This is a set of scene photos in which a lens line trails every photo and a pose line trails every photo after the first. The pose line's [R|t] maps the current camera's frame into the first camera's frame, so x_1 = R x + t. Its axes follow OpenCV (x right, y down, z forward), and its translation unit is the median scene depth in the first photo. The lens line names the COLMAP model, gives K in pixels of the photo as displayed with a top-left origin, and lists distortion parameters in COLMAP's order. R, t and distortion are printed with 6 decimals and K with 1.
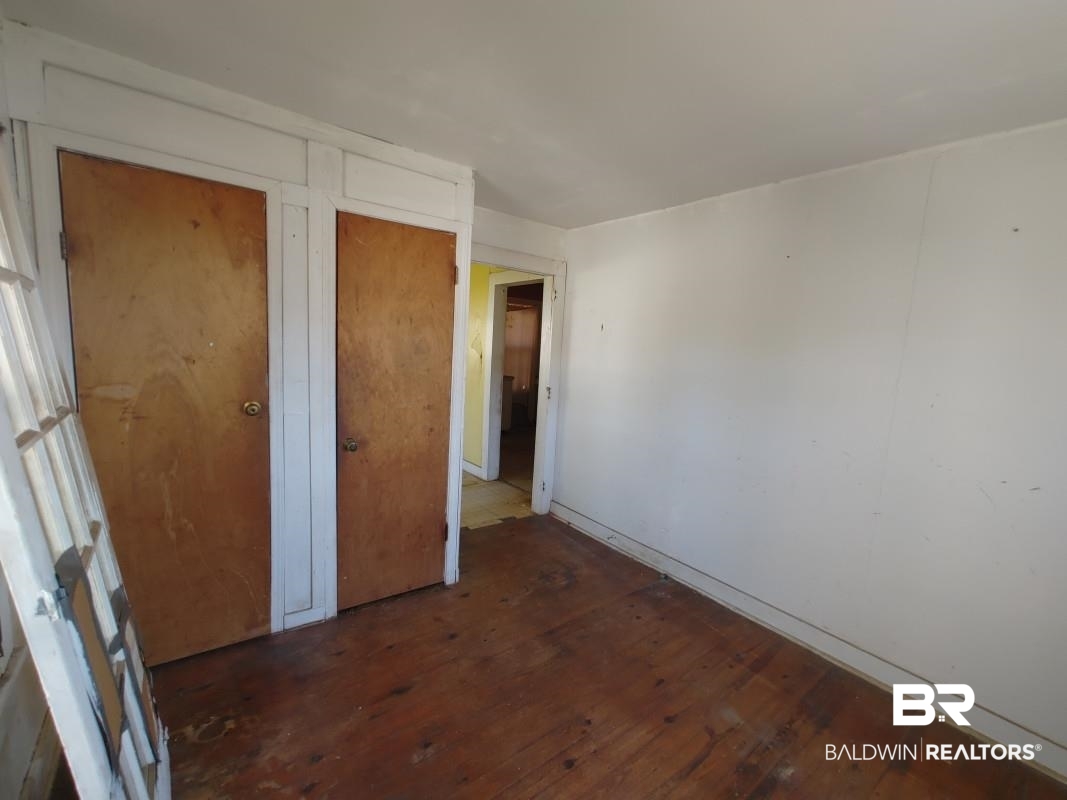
lens RADIAL K [[456.2, 0, 524.9], [0, 456.2, 400.4], [0, 0, 1]] dist [0.001226, 0.001504]
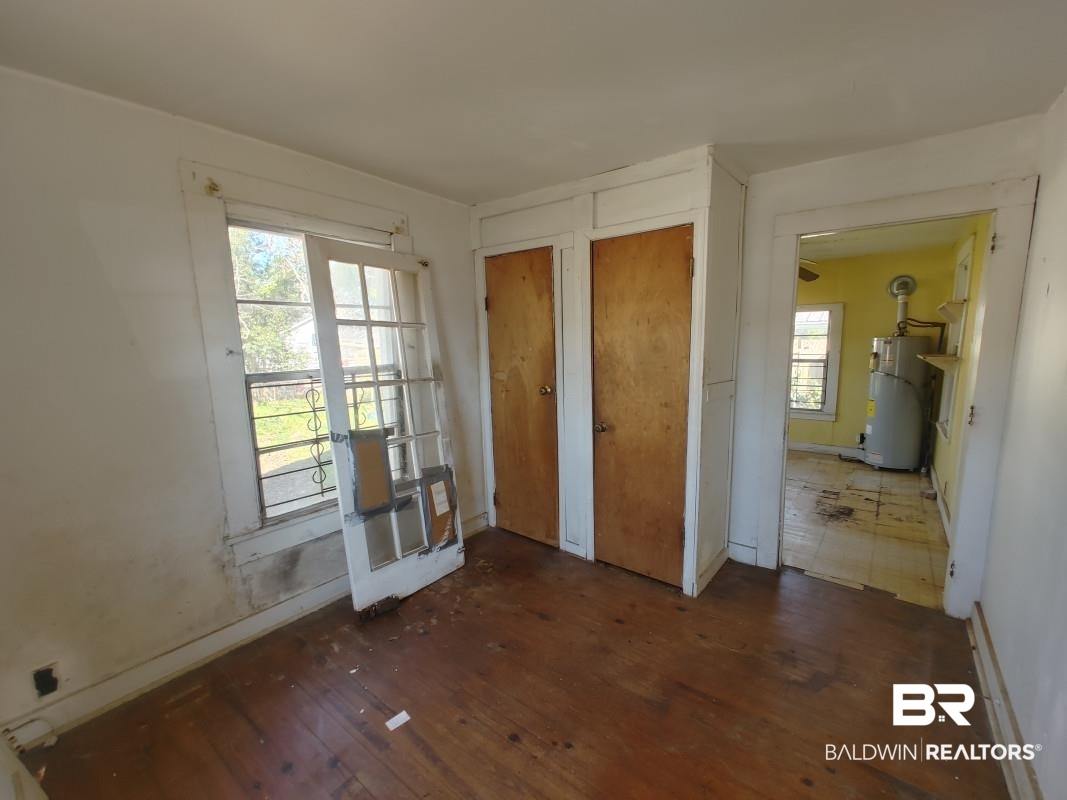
lens RADIAL K [[456.2, 0, 558.1], [0, 456.2, 406.0], [0, 0, 1]] dist [0.001226, 0.001504]
pose [[0.281974, 0.081202, -0.955980, 0.754118], [-0.092422, 0.994077, 0.057178, -0.019207], [0.954960, 0.072231, 0.287808, 0.526026]]
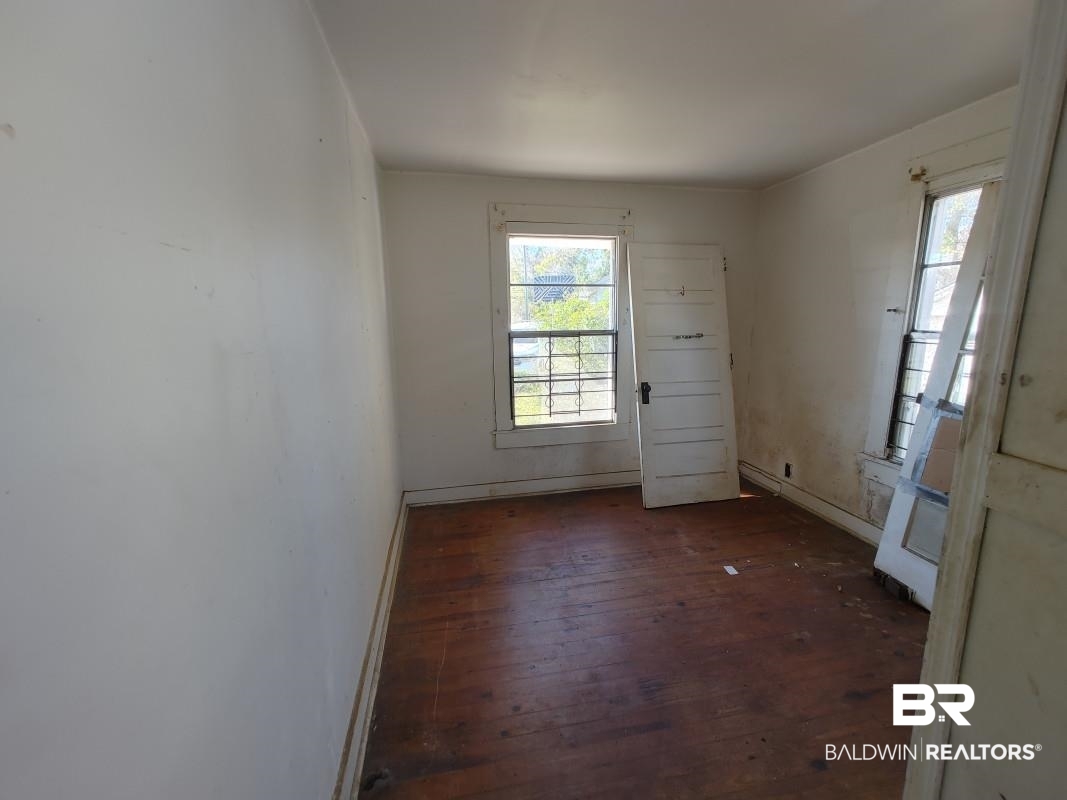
lens RADIAL K [[444.7, 0, 536.4], [0, 444.7, 401.8], [0, 0, 1]] dist [-0.002288, 0.000049]
pose [[-0.900789, -0.129019, 0.414649, 0.009436], [0.018396, 0.942651, 0.333273, -0.183417], [-0.433867, 0.307837, -0.846756, 1.536365]]
